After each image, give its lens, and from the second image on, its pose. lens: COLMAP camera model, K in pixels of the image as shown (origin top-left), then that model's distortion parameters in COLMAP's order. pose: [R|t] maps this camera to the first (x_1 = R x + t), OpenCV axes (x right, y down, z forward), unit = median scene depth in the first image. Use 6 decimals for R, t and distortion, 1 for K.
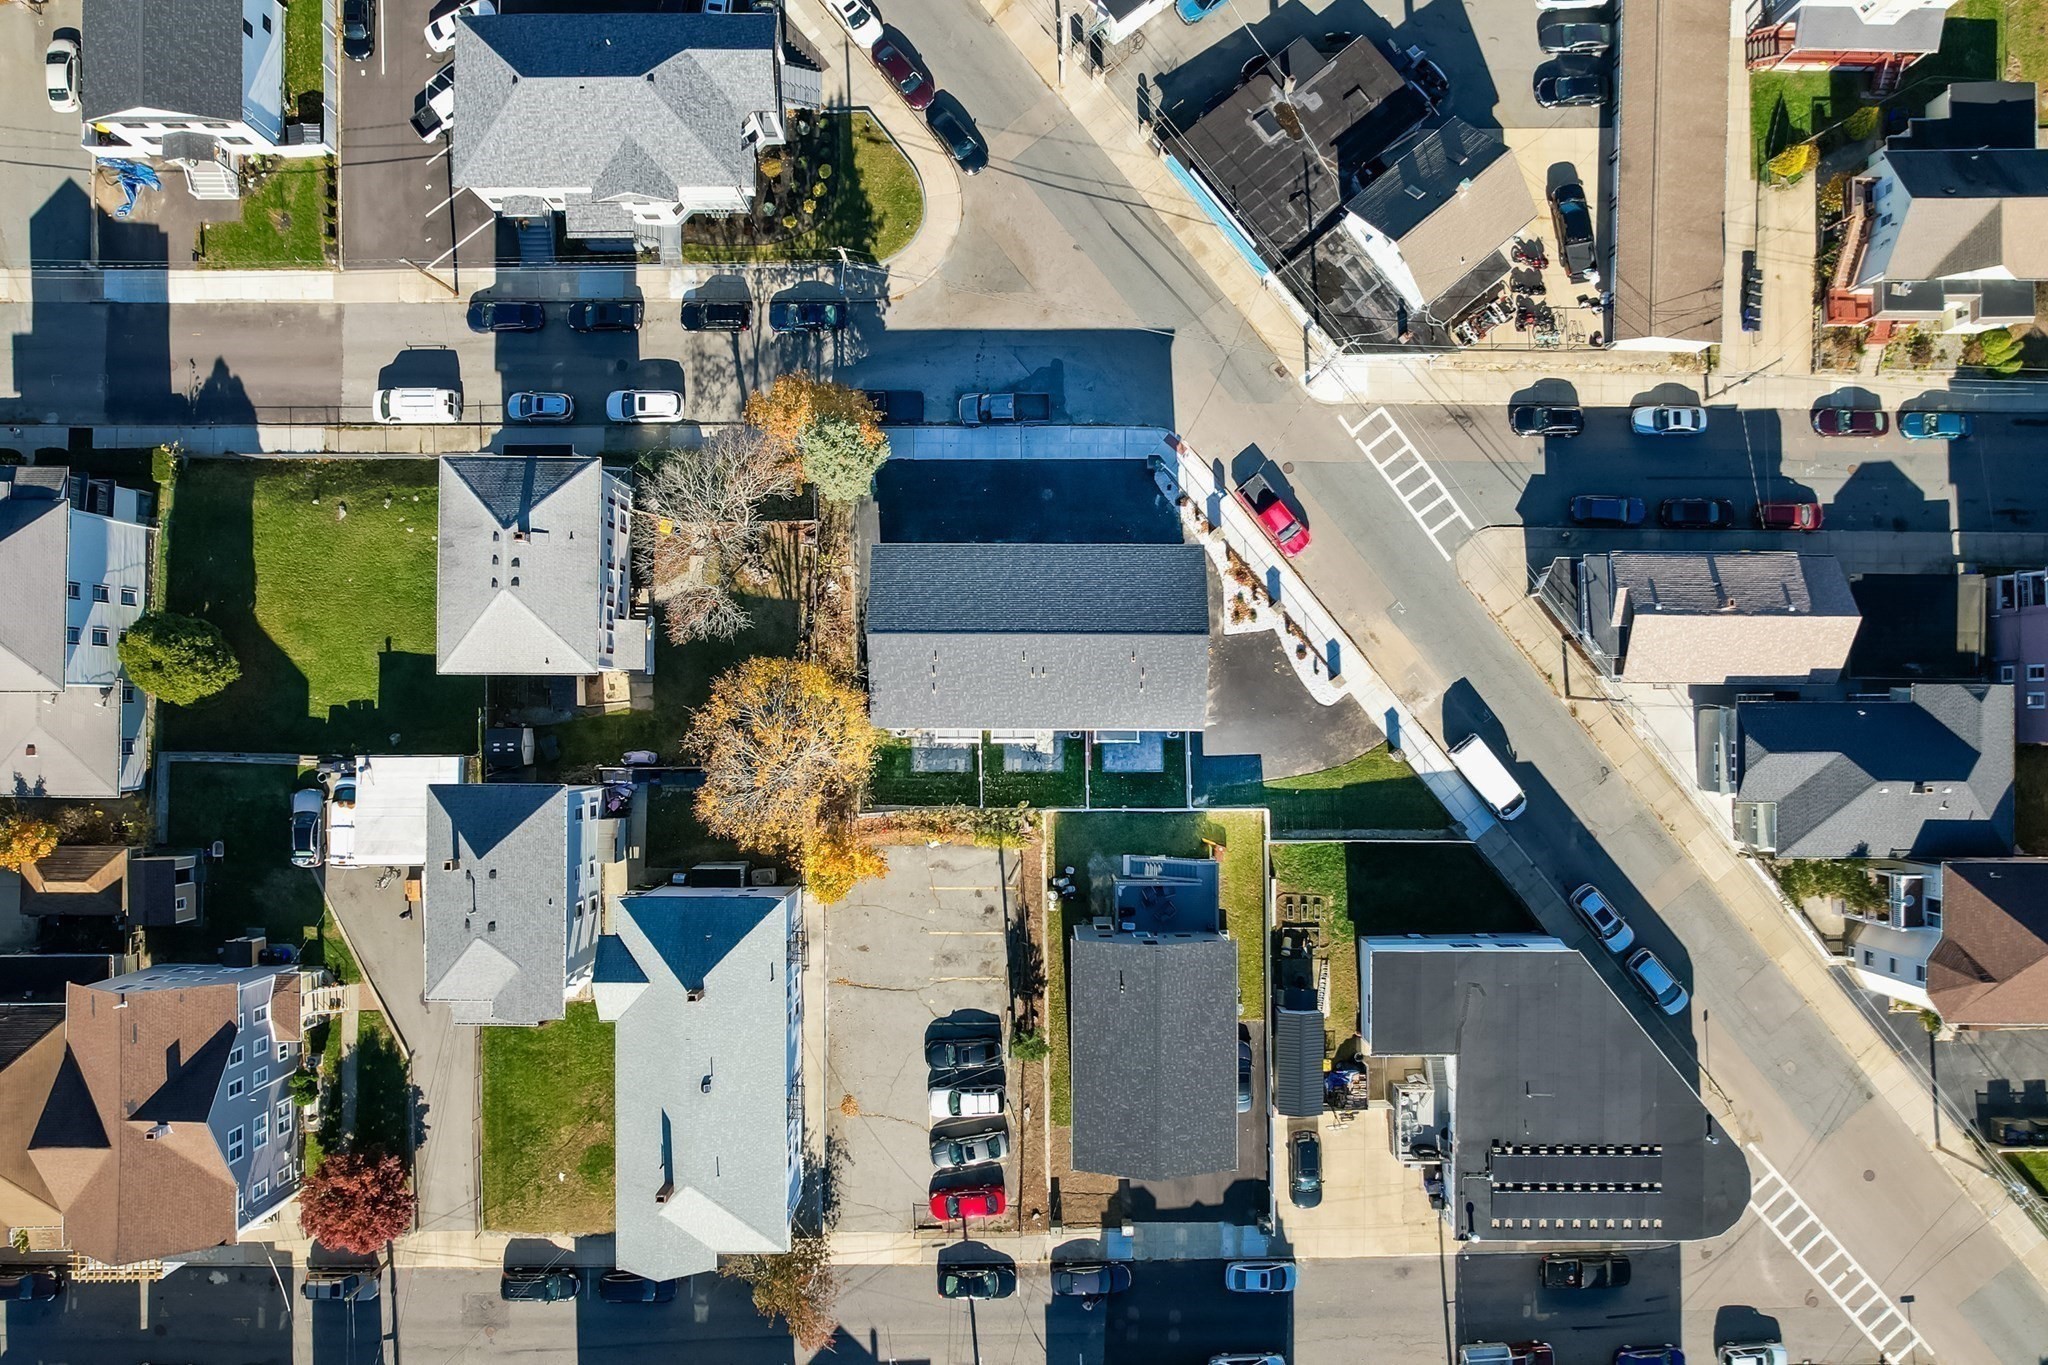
lens RADIAL K [[1718.7, 0, 1024.0], [0, 1718.7, 682.5], [0, 0, 1]] dist [-0.077026, 0.002737]
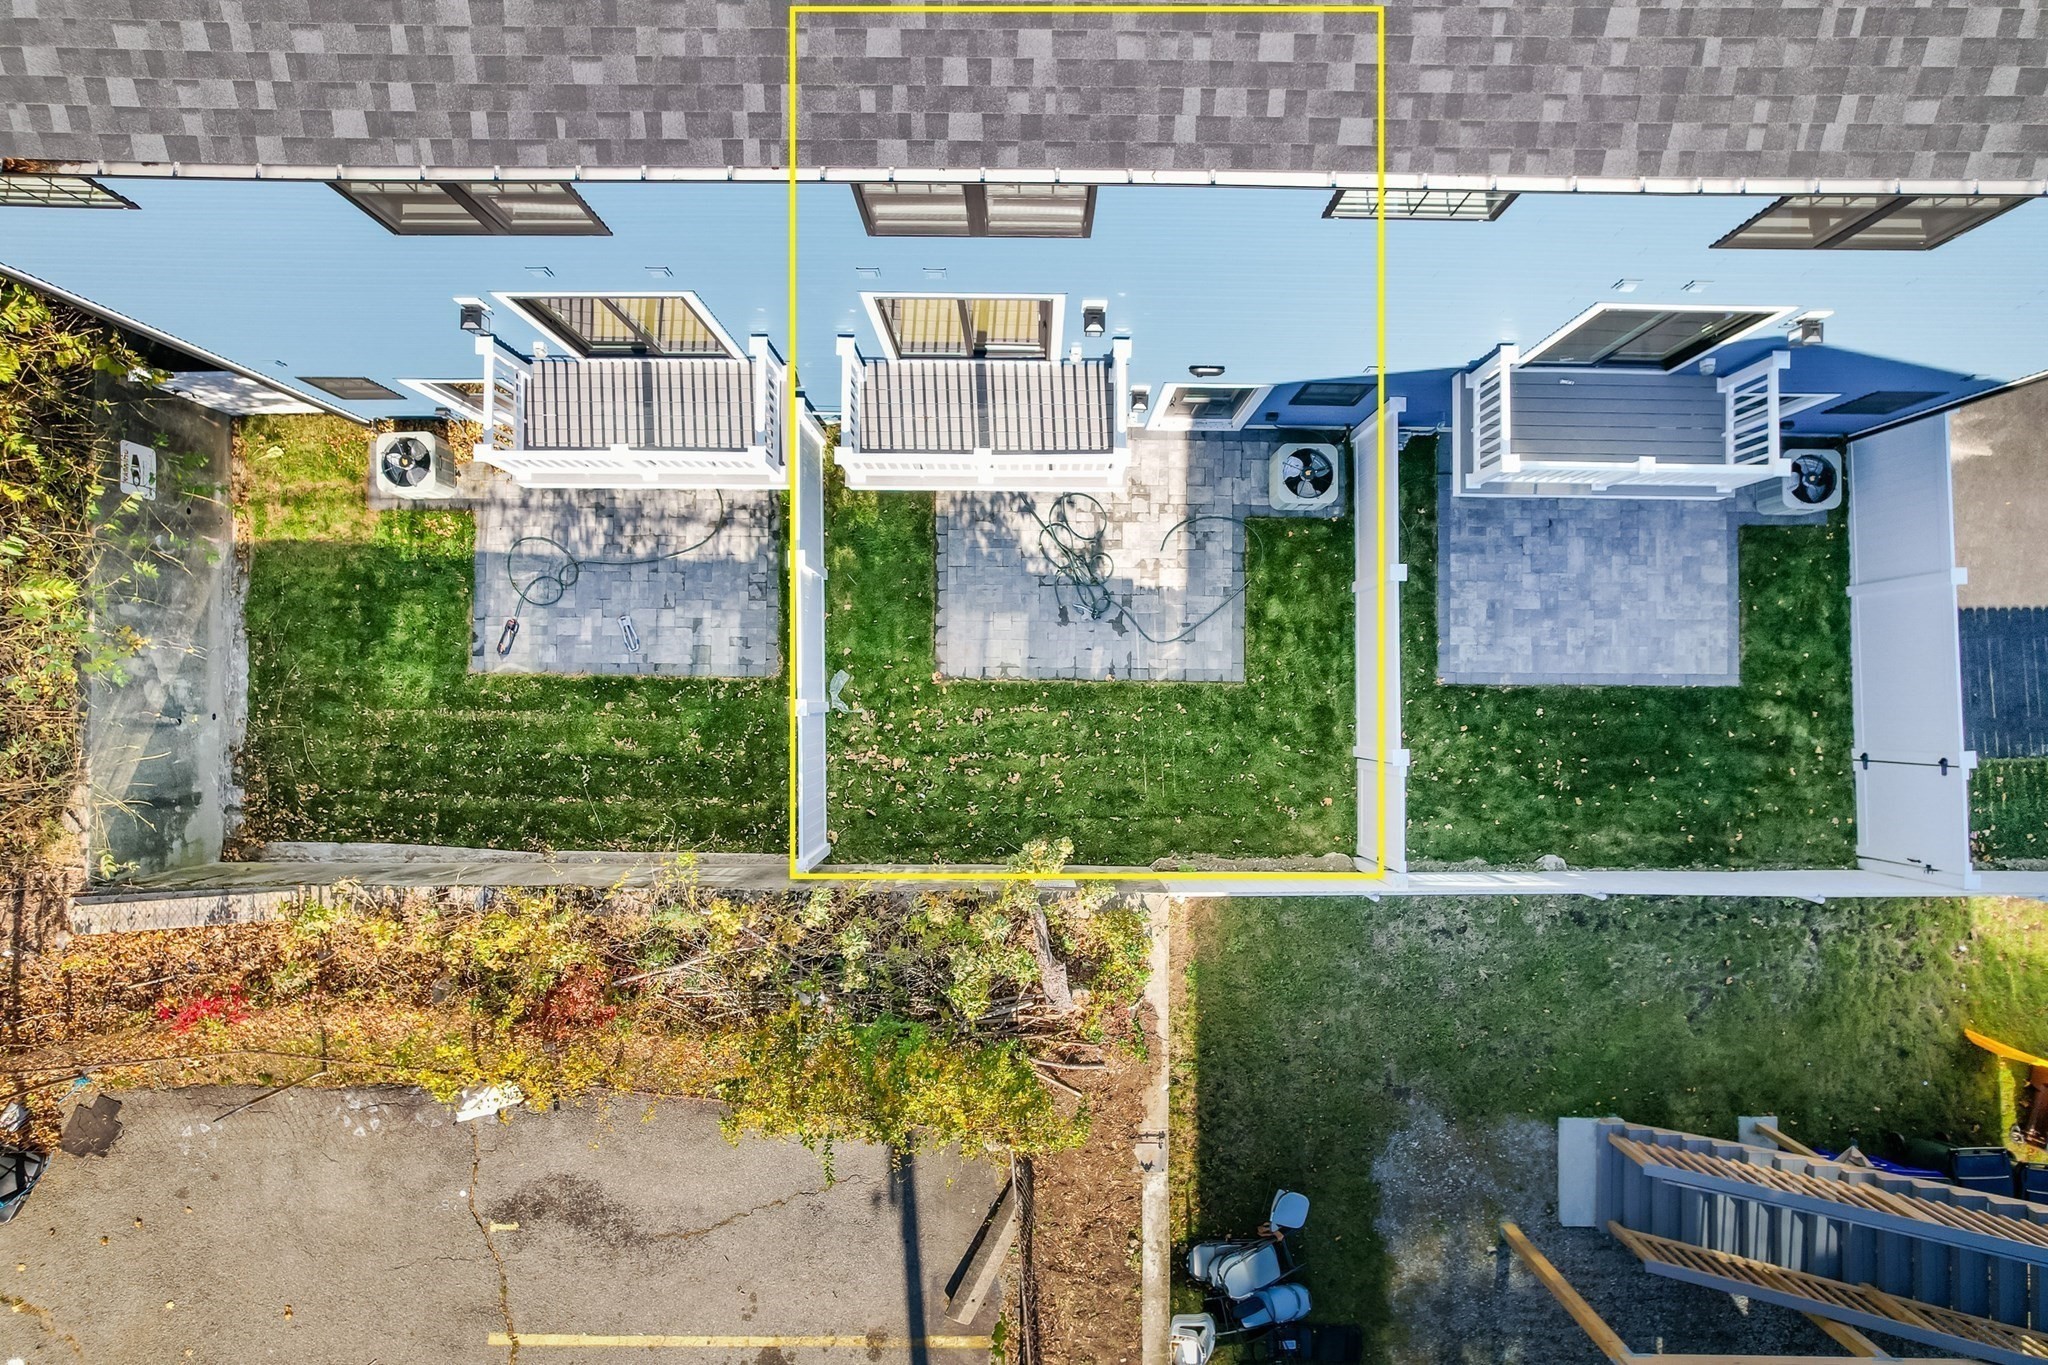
lens RADIAL K [[1718.7, 0, 1024.0], [0, 1718.7, 682.5], [0, 0, 1]] dist [-0.077026, 0.002737]
pose [[0.999970, 0.007732, -0.001098, -0.001772], [-0.007715, 0.999861, 0.014768, 0.050157], [0.001212, -0.014759, 0.999890, 0.816108]]
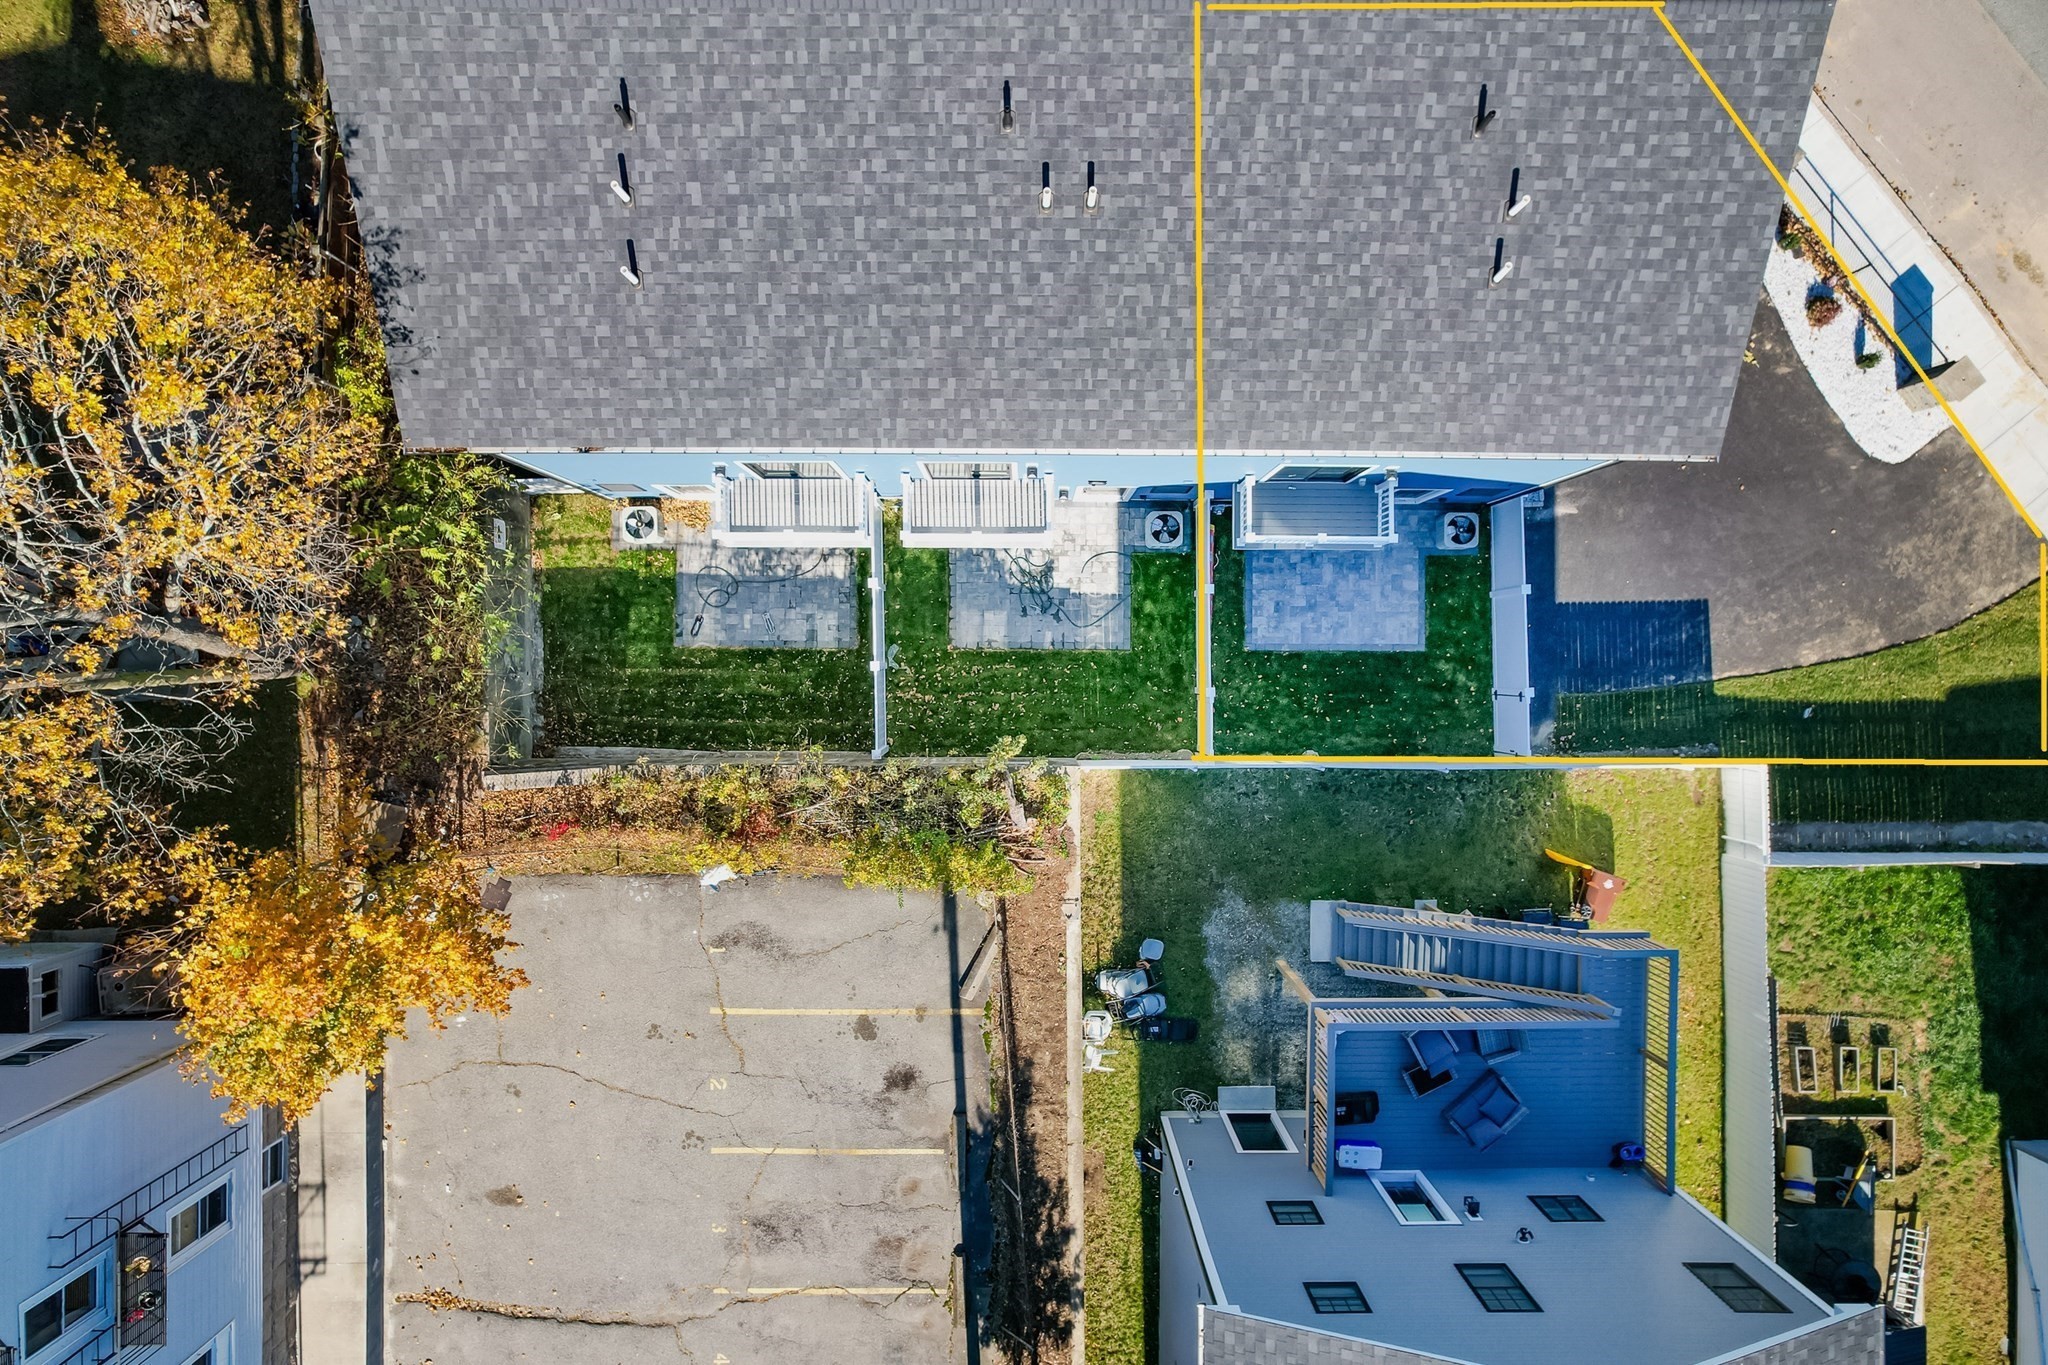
lens RADIAL K [[1718.7, 0, 1024.0], [0, 1718.7, 682.5], [0, 0, 1]] dist [-0.077026, 0.002737]
pose [[0.999990, 0.003113, 0.003098, 0.001453], [-0.003227, 0.999286, 0.037636, 0.046552], [-0.002979, -0.037646, 0.999287, 0.674901]]
